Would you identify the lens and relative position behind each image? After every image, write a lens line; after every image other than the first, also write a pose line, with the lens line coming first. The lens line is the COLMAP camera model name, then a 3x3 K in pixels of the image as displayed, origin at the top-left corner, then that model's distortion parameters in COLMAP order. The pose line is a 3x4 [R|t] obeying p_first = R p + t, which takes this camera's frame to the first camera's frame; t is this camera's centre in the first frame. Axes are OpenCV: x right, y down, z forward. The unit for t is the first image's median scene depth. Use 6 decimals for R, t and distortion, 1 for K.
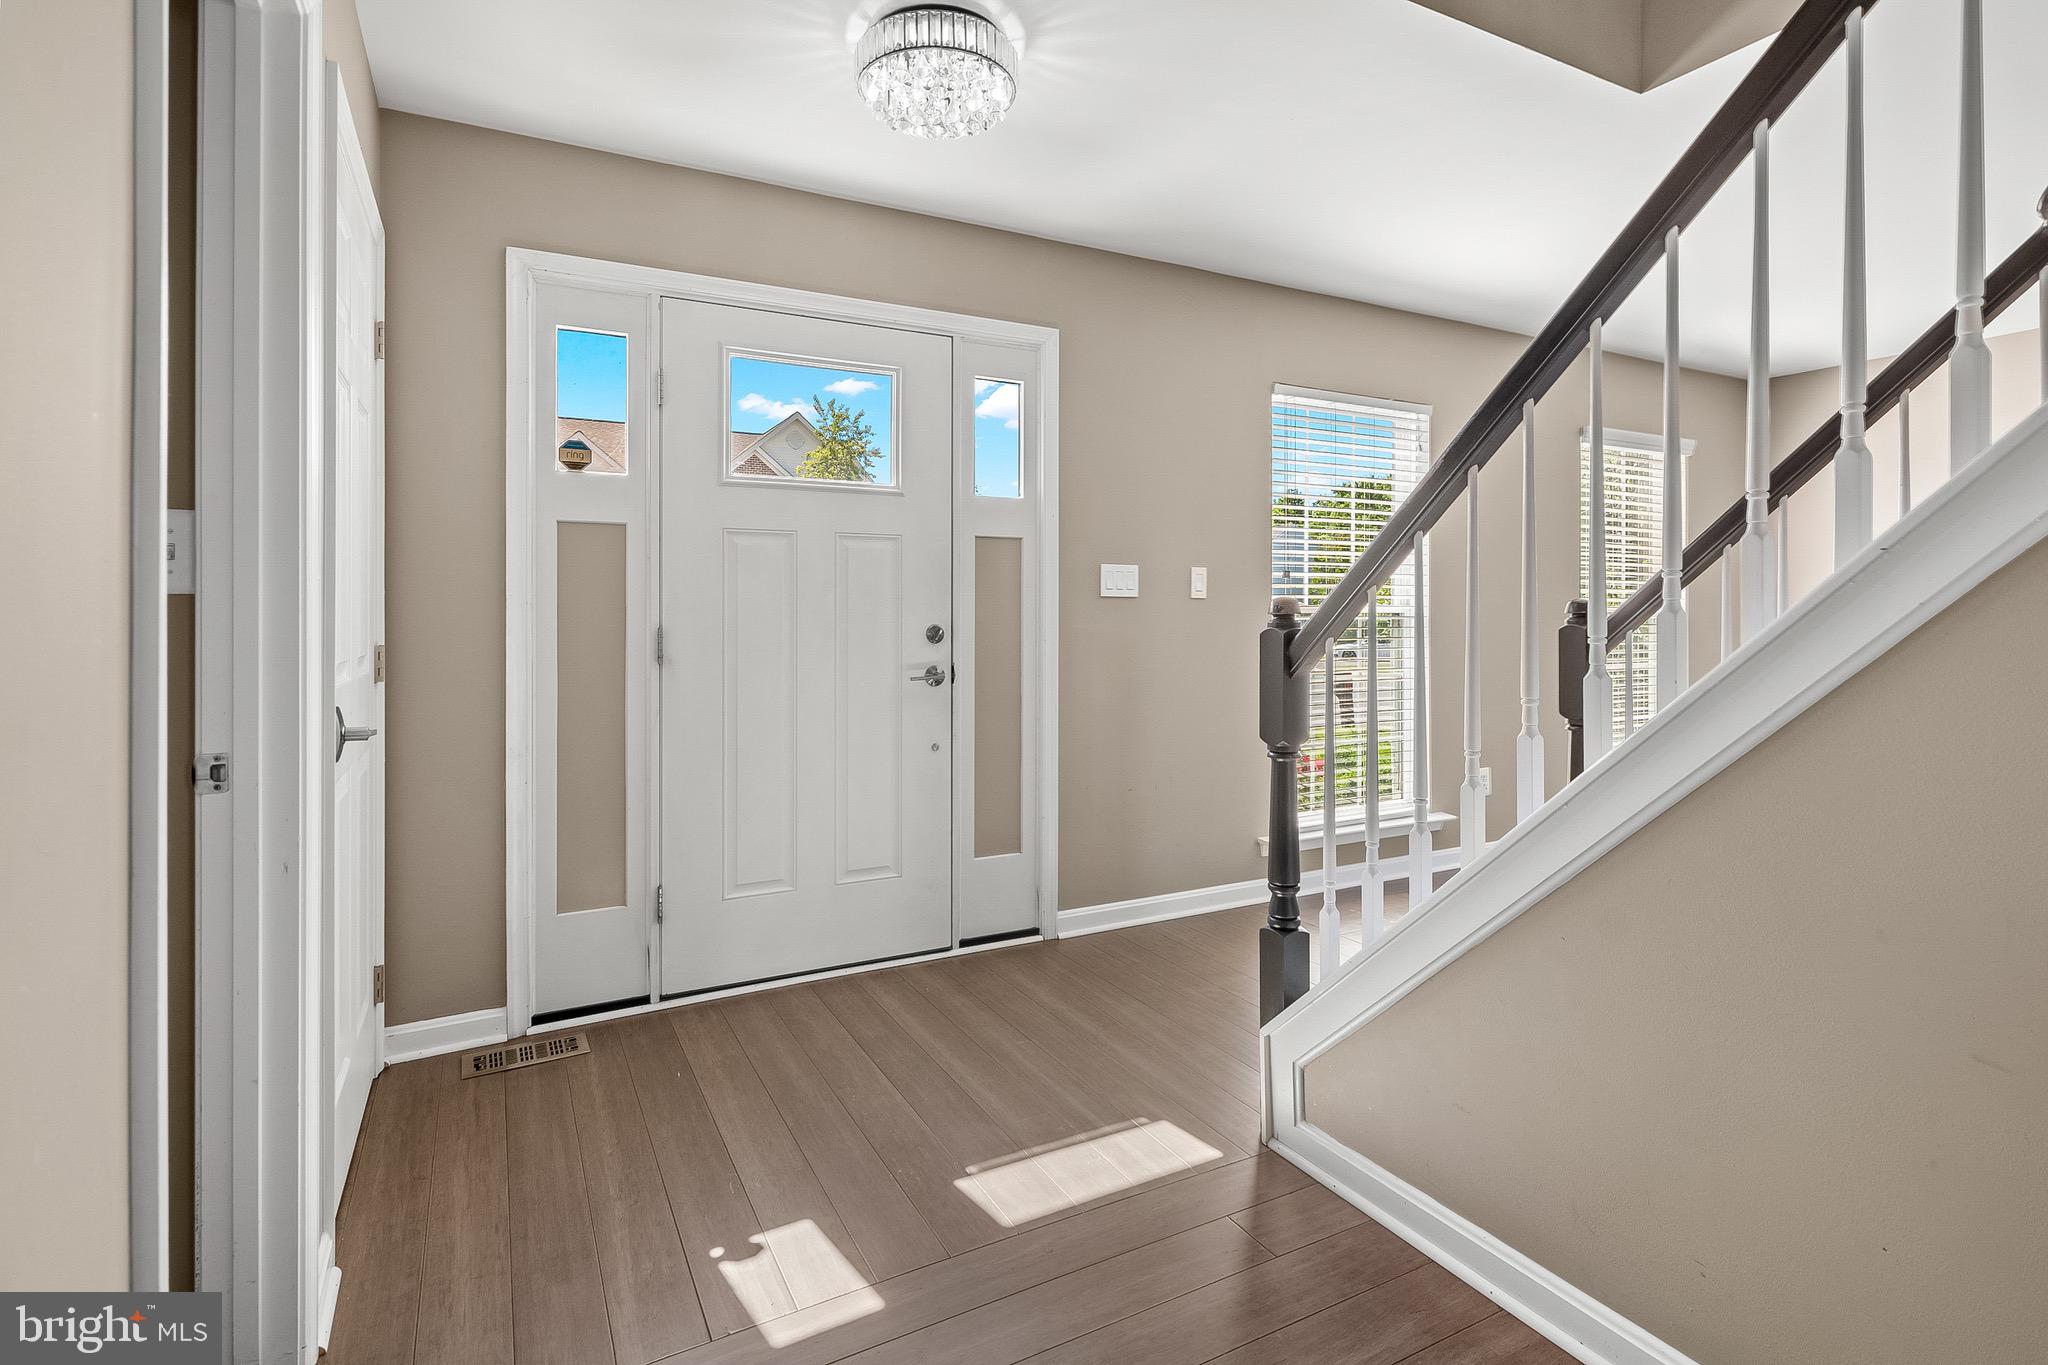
lens RADIAL K [[966.2, 0, 1023.1], [0, 966.2, 606.1], [0, 0, 1]] dist [-0.001143, -0.000343]
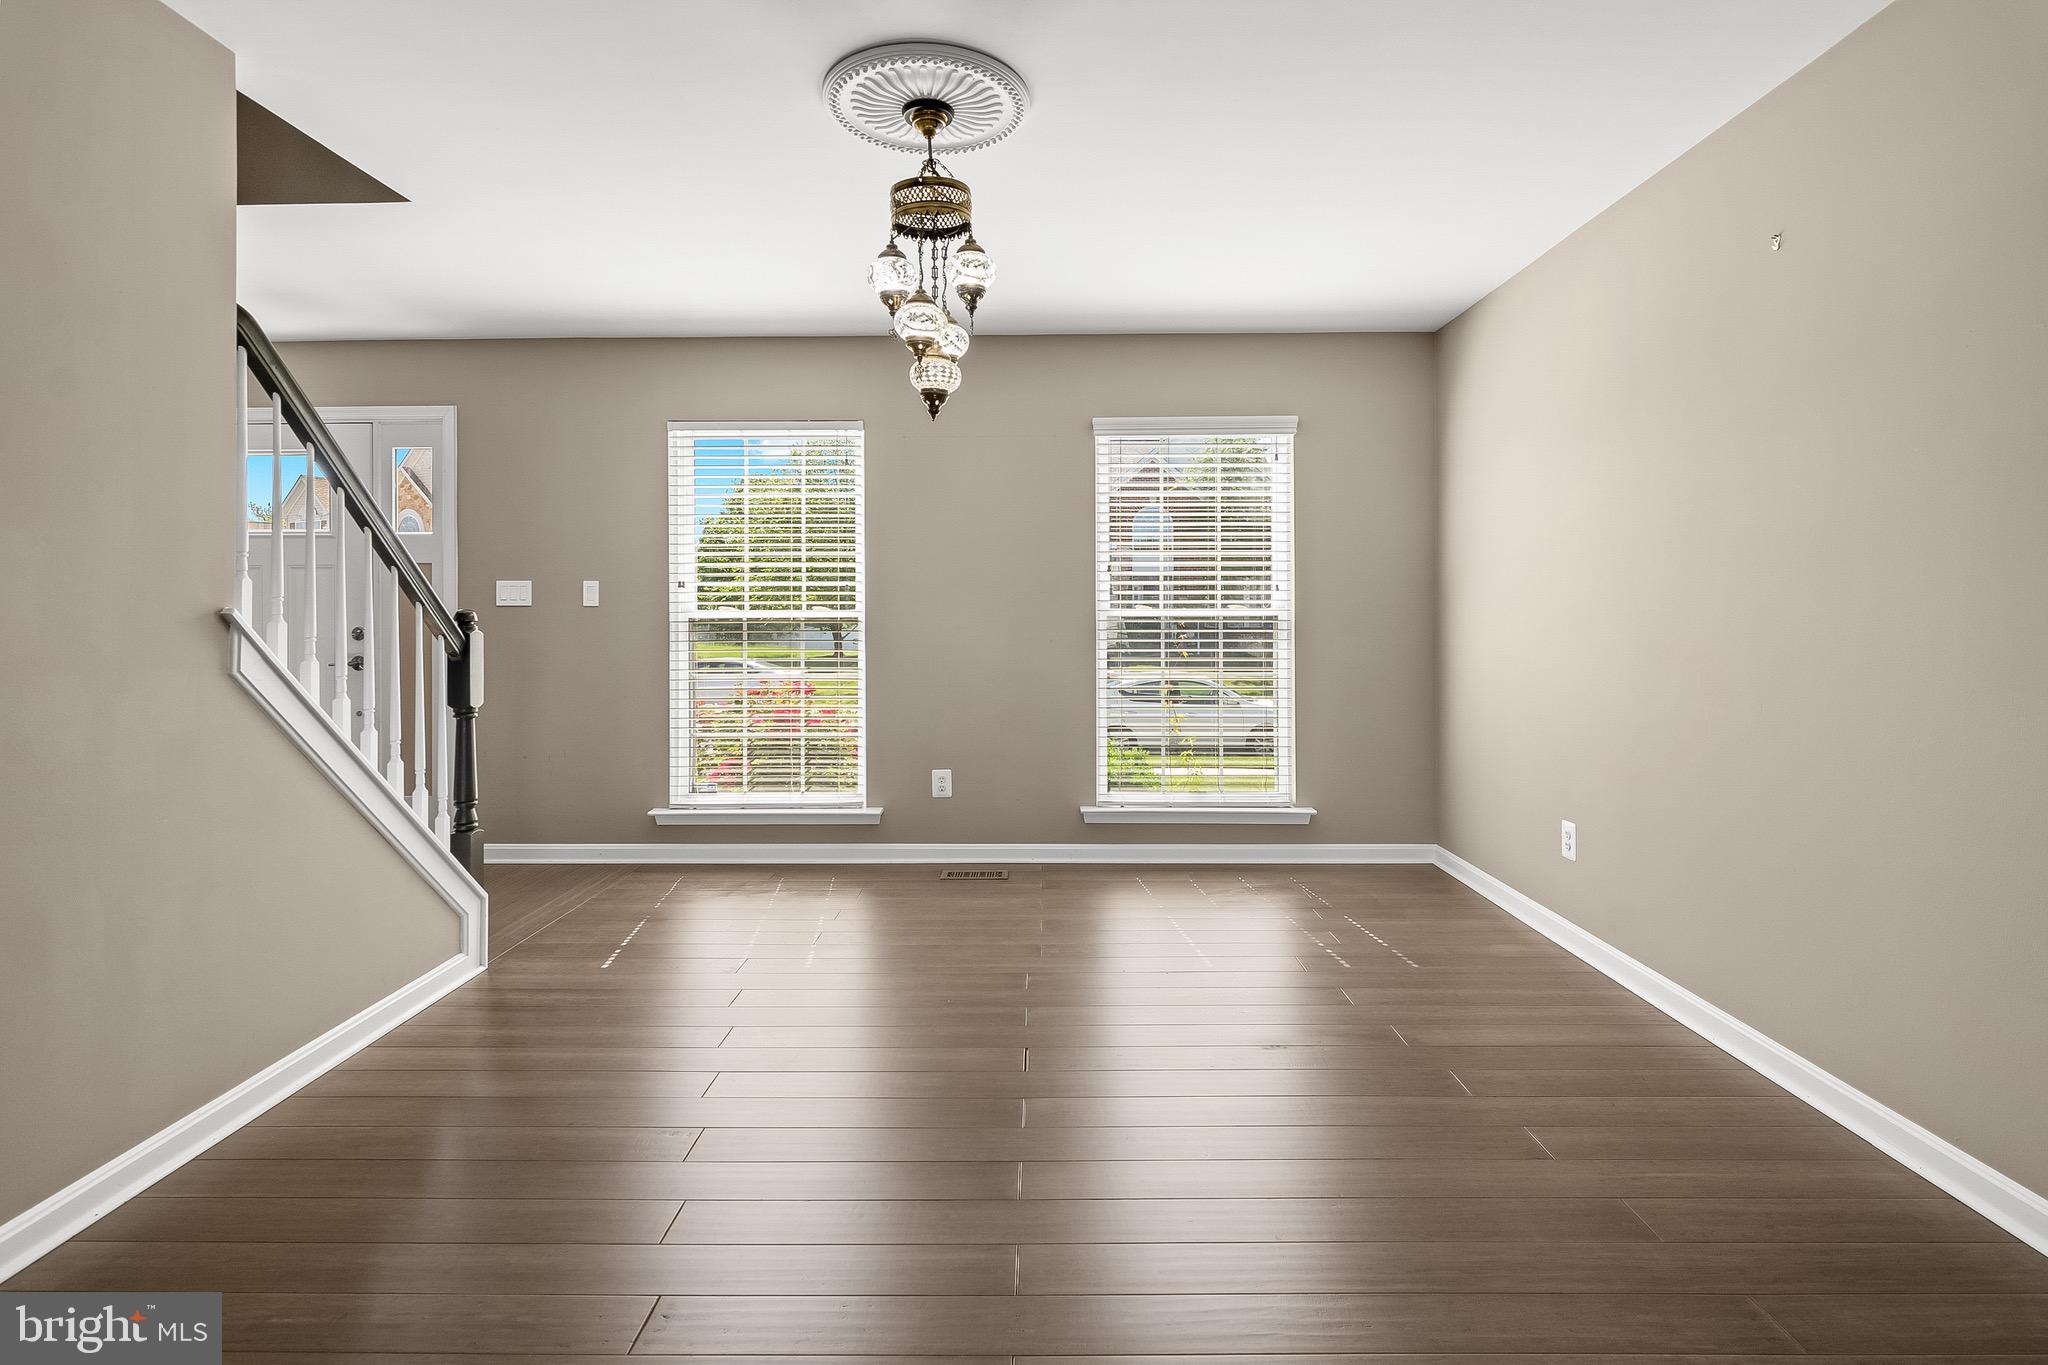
lens RADIAL K [[966.2, 0, 1023.1], [0, 966.2, 606.1], [0, 0, 1]] dist [-0.001143, -0.000343]
pose [[0.868497, -0.011275, -0.495566, 1.472186], [0.007401, 0.999925, -0.009780, 0.008964], [0.495639, 0.004826, 0.868515, 0.243711]]
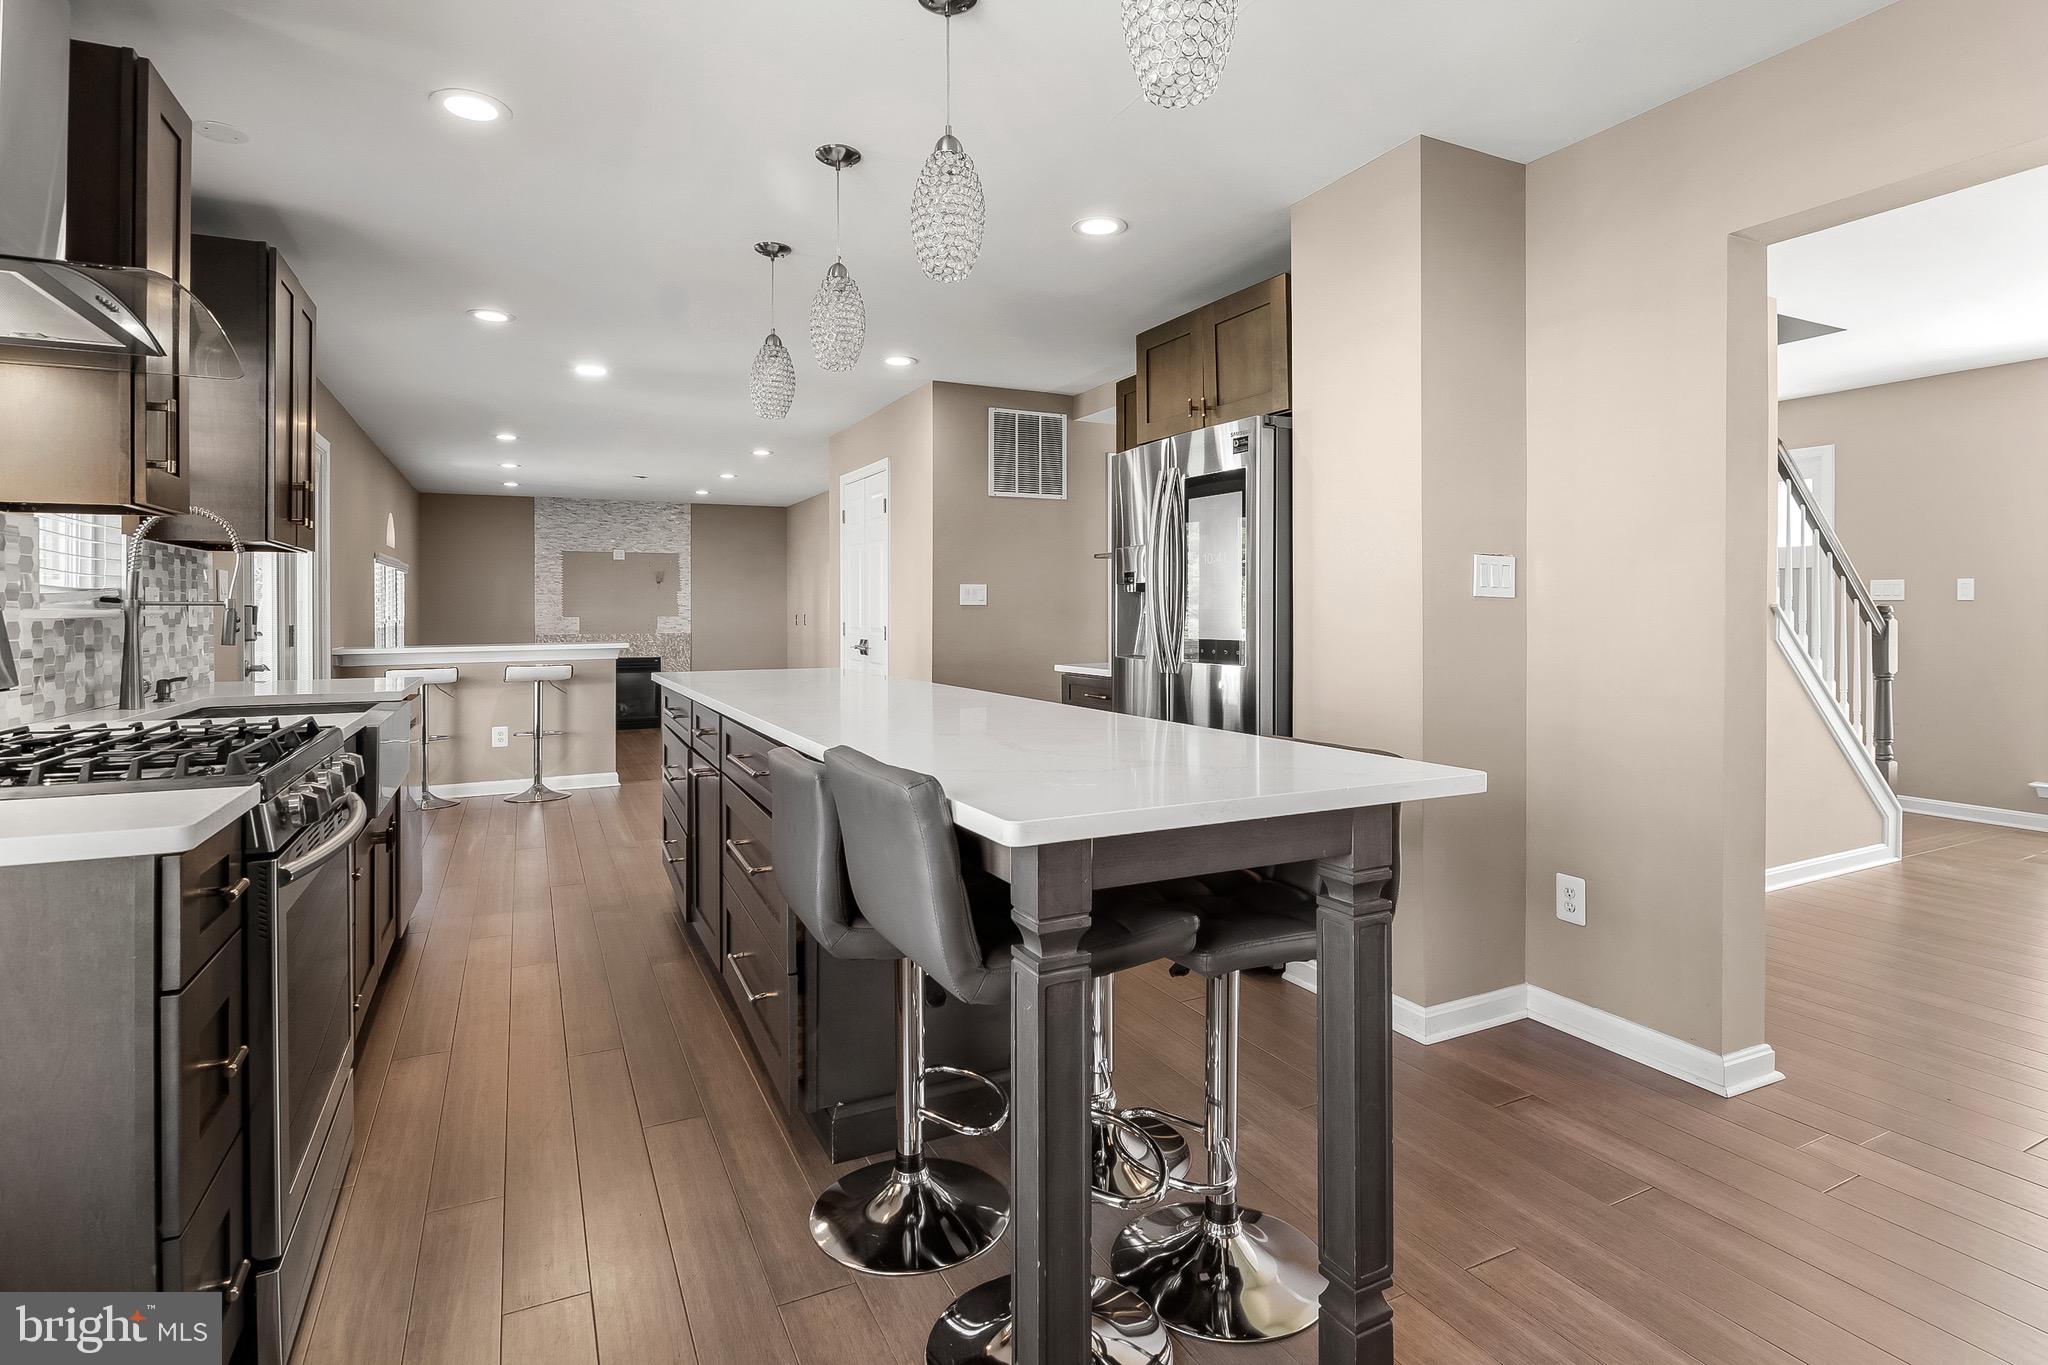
lens RADIAL K [[1016.4, 0, 1025.1], [0, 1016.4, 613.9], [0, 0, 1]] dist [-0.002243, -0.006530]
pose [[-0.041601, -0.000149, -0.999134, 1.980073], [0.001107, 0.999999, -0.000195, 0.012031], [0.999134, -0.001114, -0.041601, -0.338097]]
